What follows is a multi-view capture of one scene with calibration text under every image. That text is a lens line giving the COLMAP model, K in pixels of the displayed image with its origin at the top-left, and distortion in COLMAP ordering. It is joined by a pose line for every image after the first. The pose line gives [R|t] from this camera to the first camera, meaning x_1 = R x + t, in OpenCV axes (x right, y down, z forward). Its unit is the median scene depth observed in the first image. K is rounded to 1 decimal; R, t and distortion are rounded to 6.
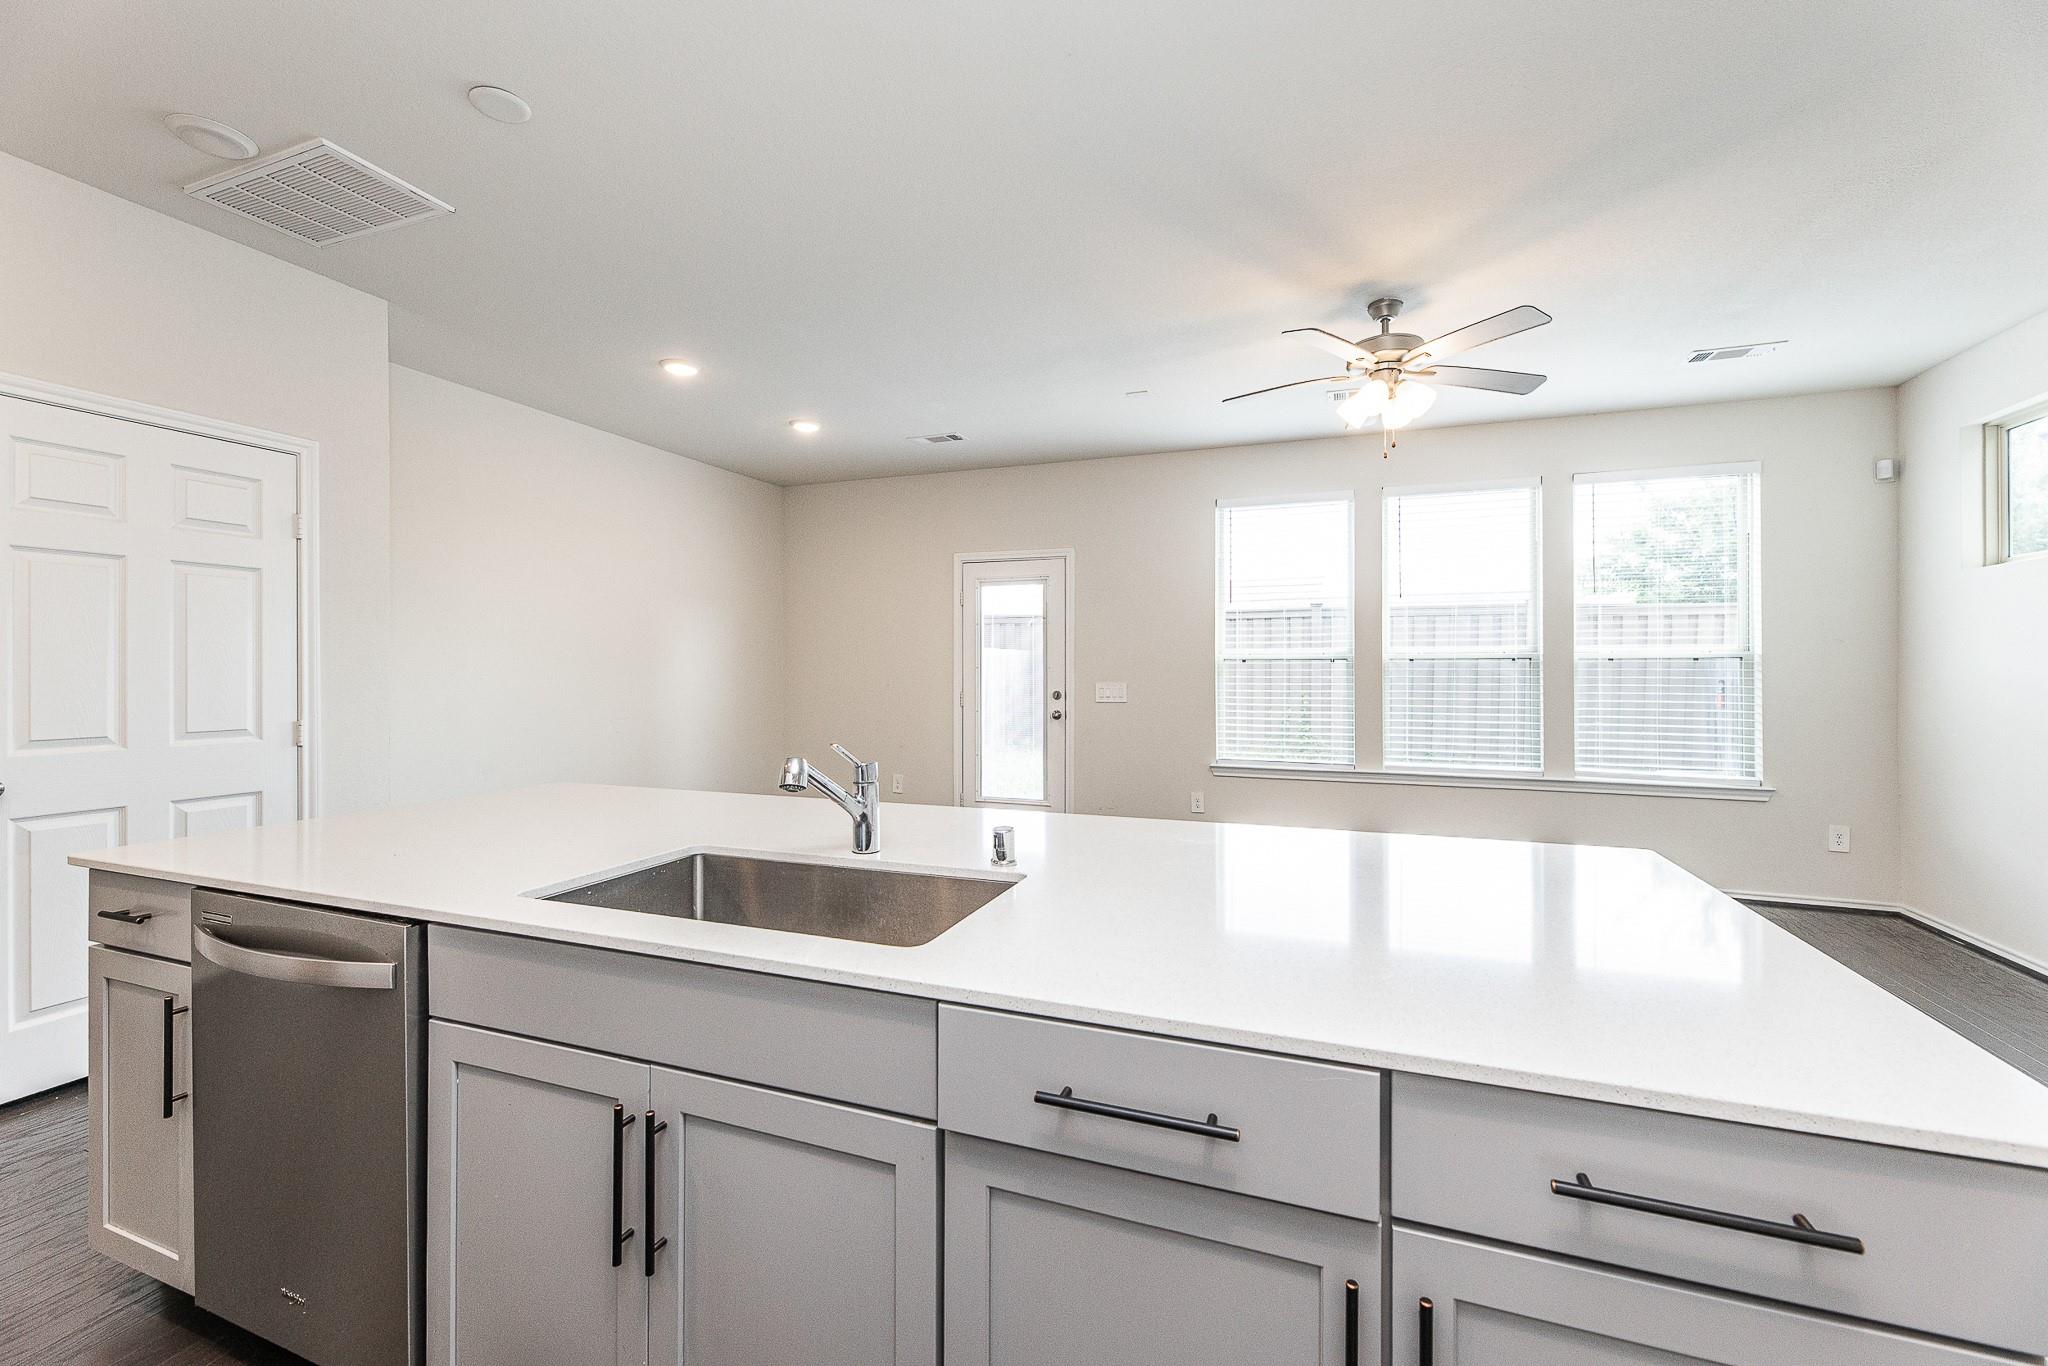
lens RADIAL K [[825.9, 0, 1019.3], [0, 825.9, 674.2], [0, 0, 1]] dist [-0.002473, -0.000198]
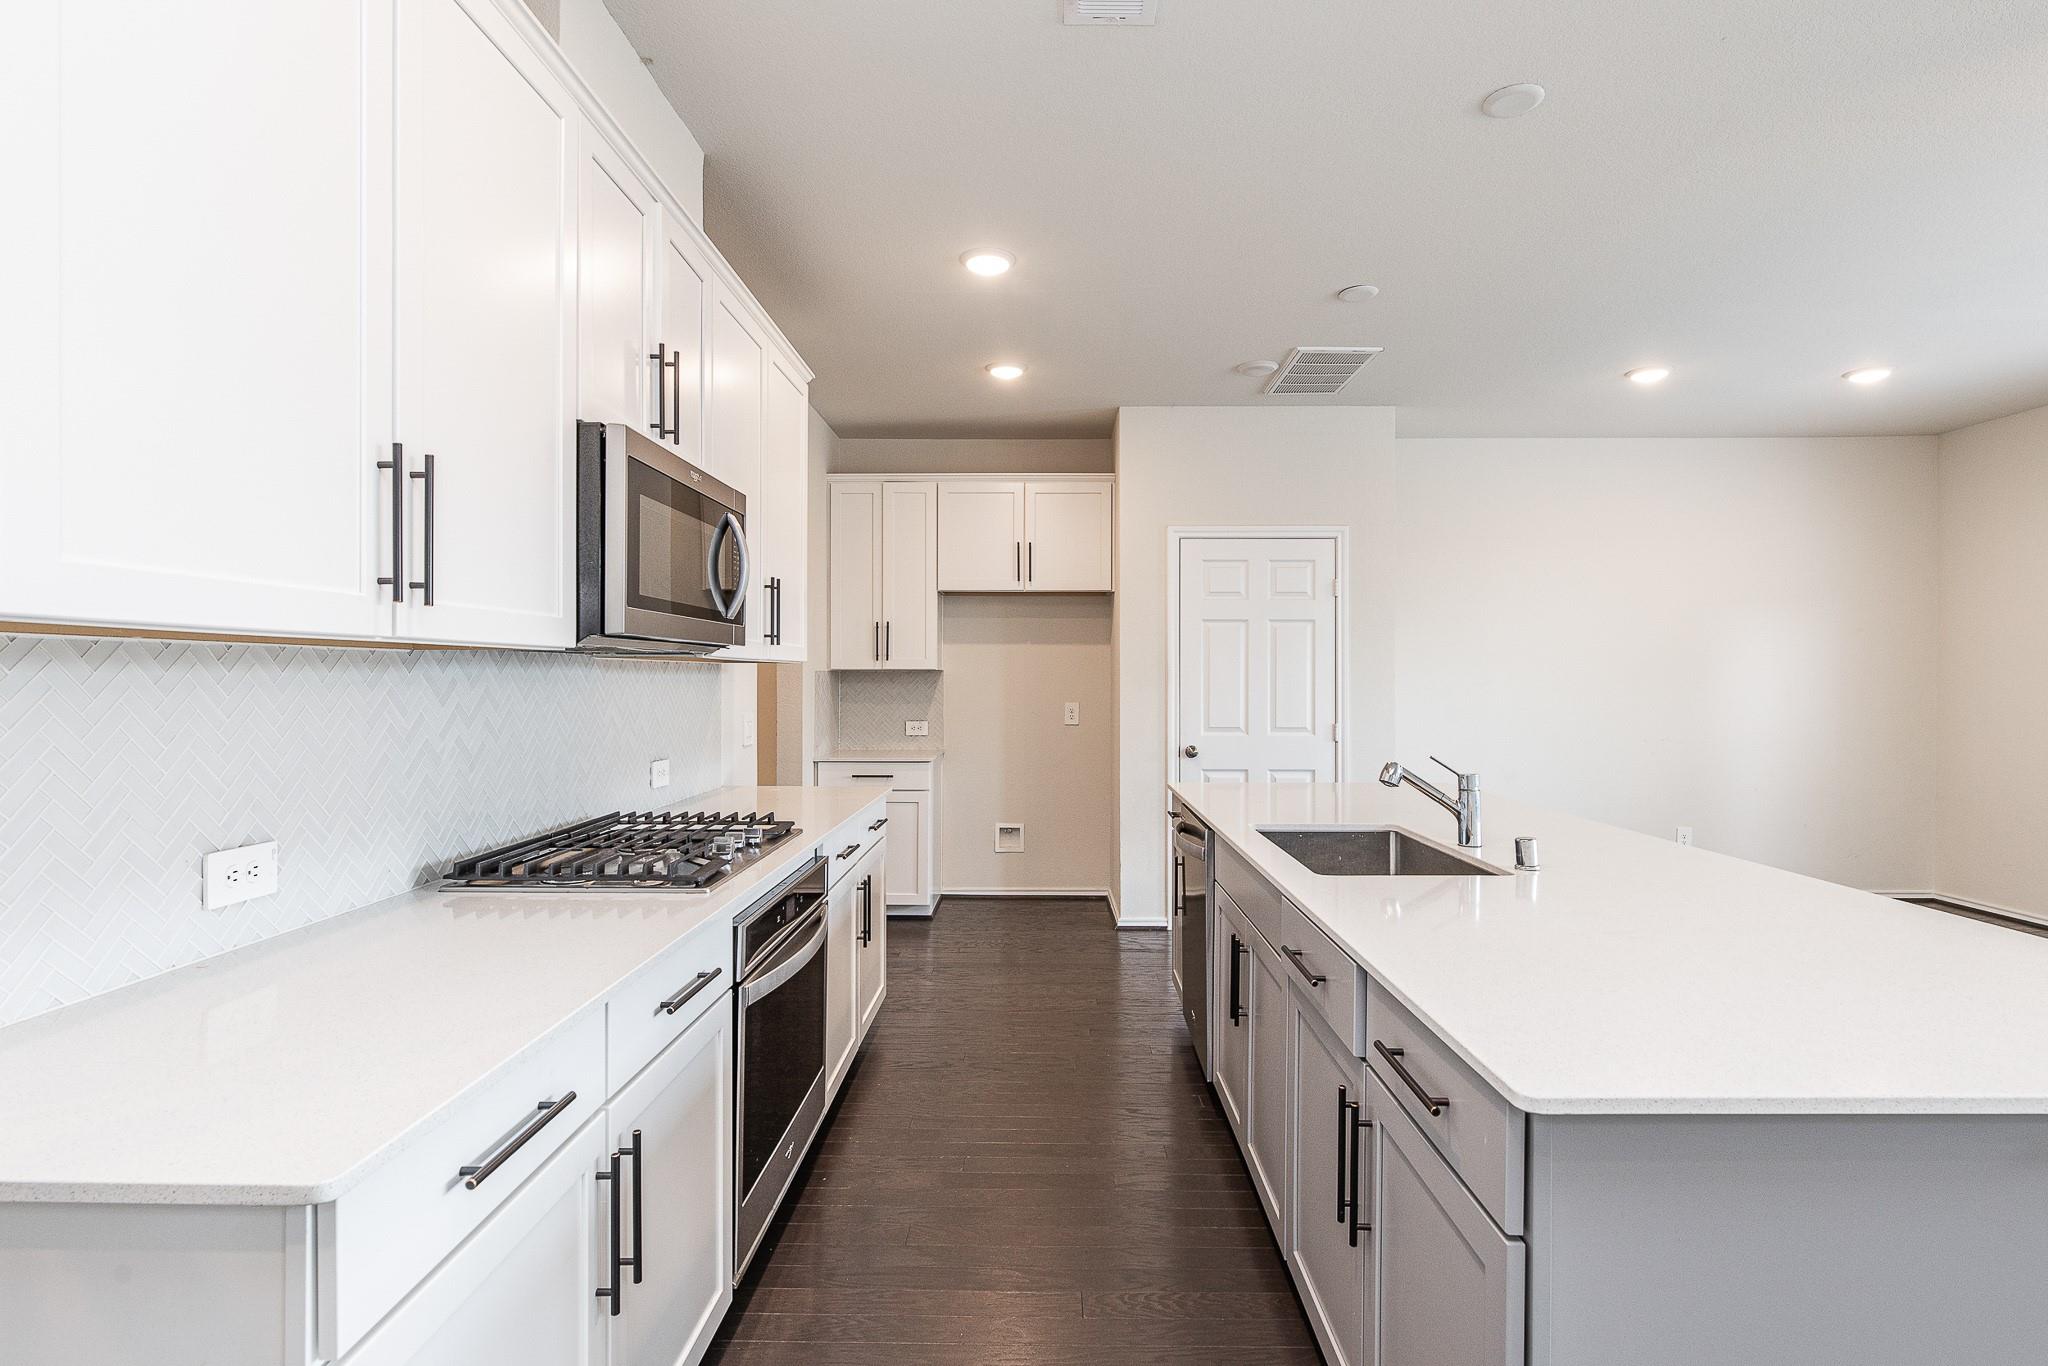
lens RADIAL K [[896.0, 0, 1024.0], [0, 896.0, 683.0], [0, 0, 1]] dist [0.000580, 0.000046]
pose [[0.352388, 0.004013, -0.935846, 0.280567], [-0.006388, 0.999978, 0.001883, -0.009835], [0.935832, 0.005315, 0.352405, -0.037900]]
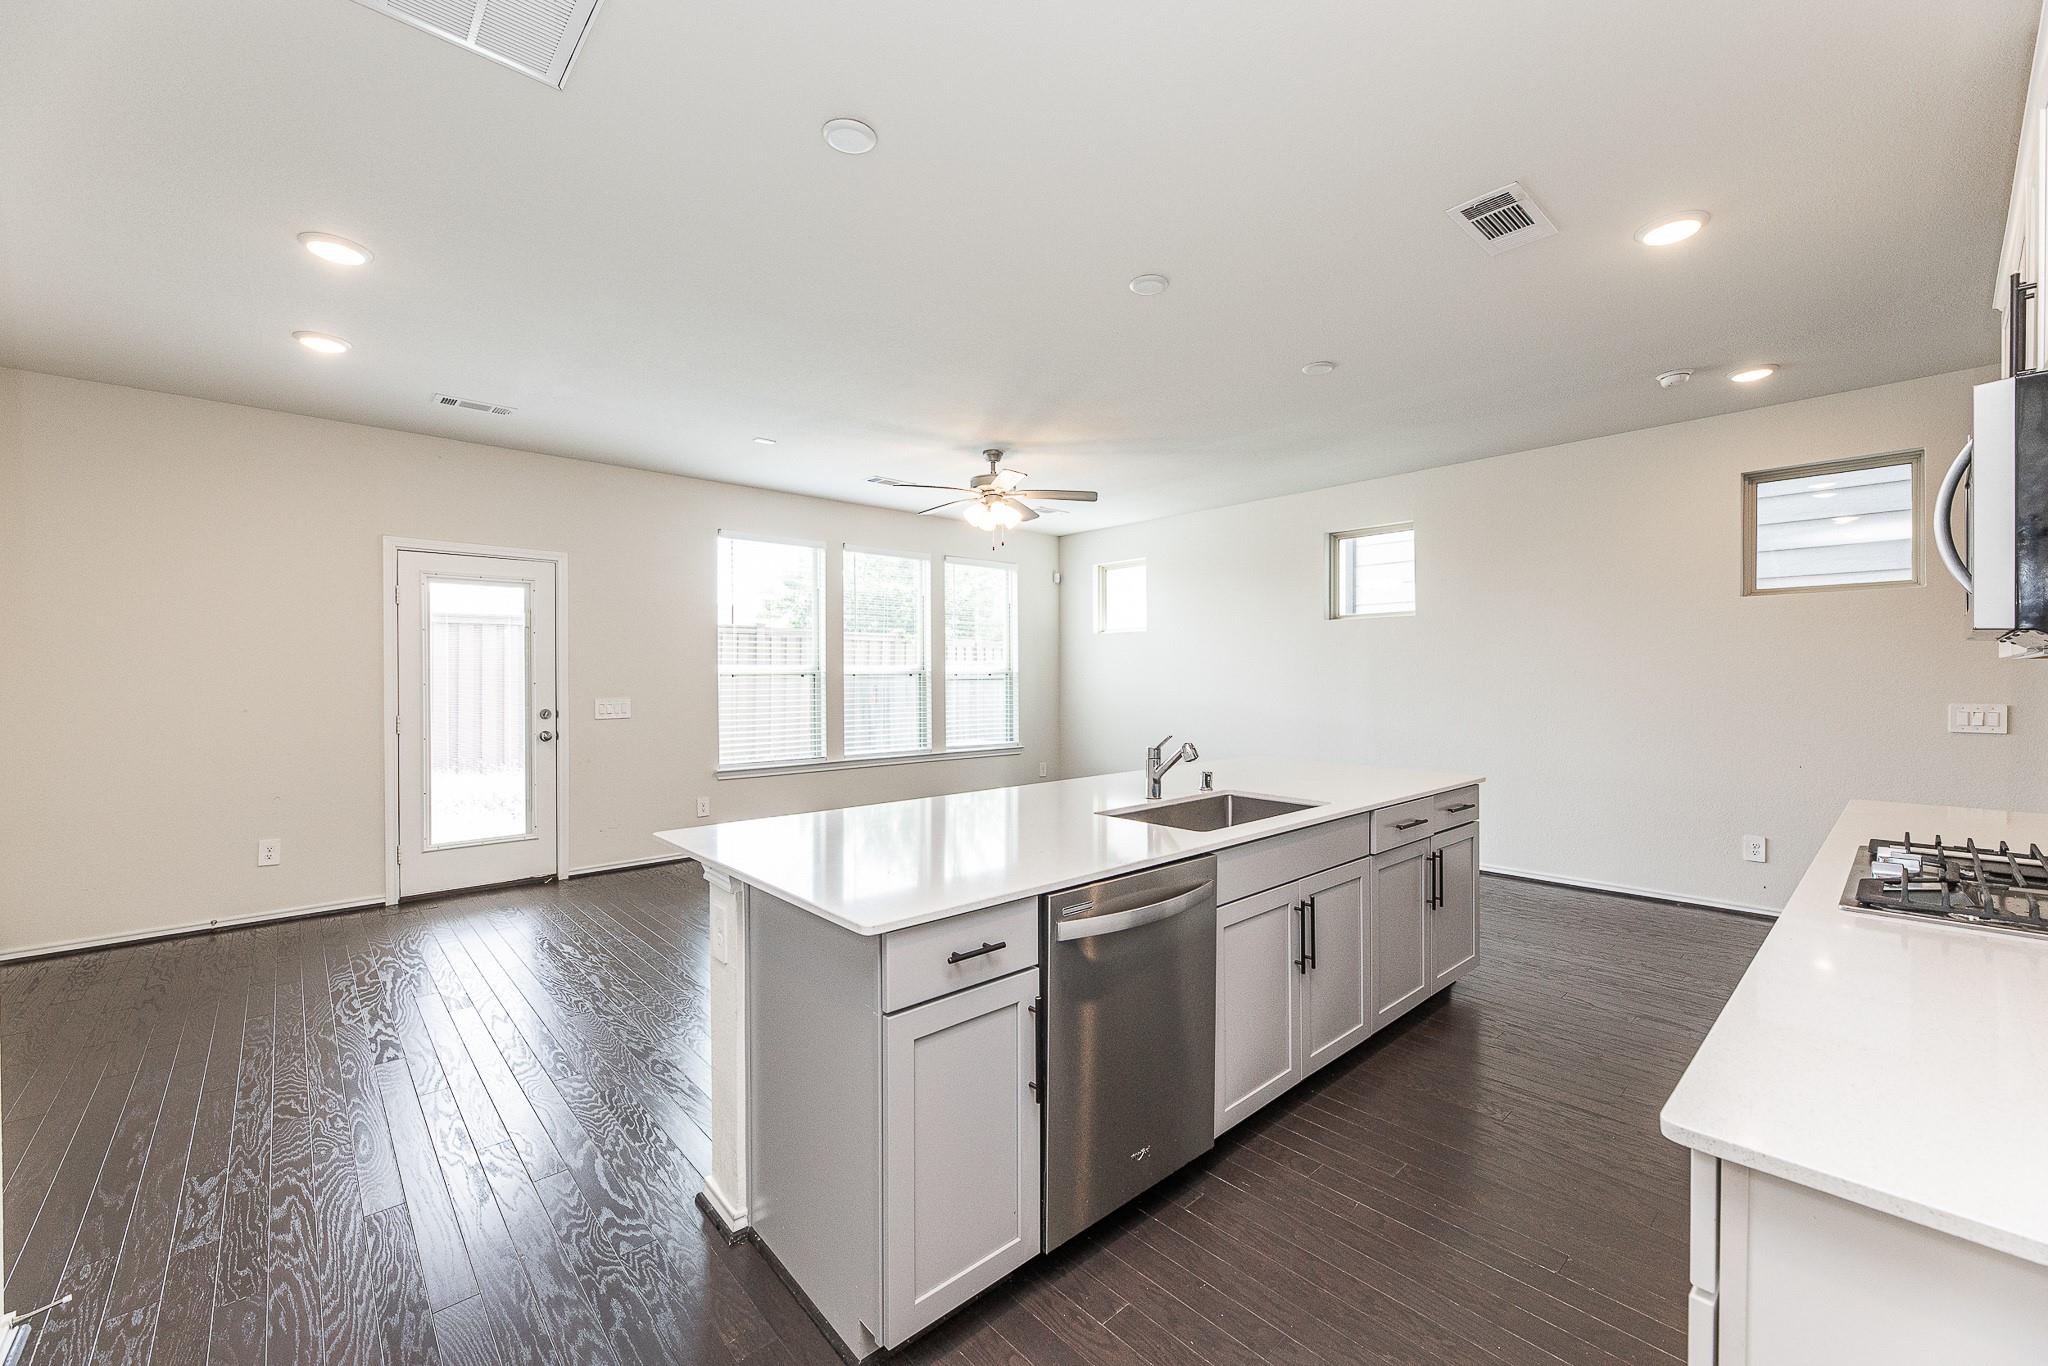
lens RADIAL K [[825.9, 0, 1019.3], [0, 825.9, 674.2], [0, 0, 1]] dist [-0.002473, -0.000198]
pose [[0.452891, -0.000810, 0.891566, -0.687495], [0.008689, 0.999956, -0.003506, -0.013209], [-0.891524, 0.009335, 0.452878, 0.177538]]
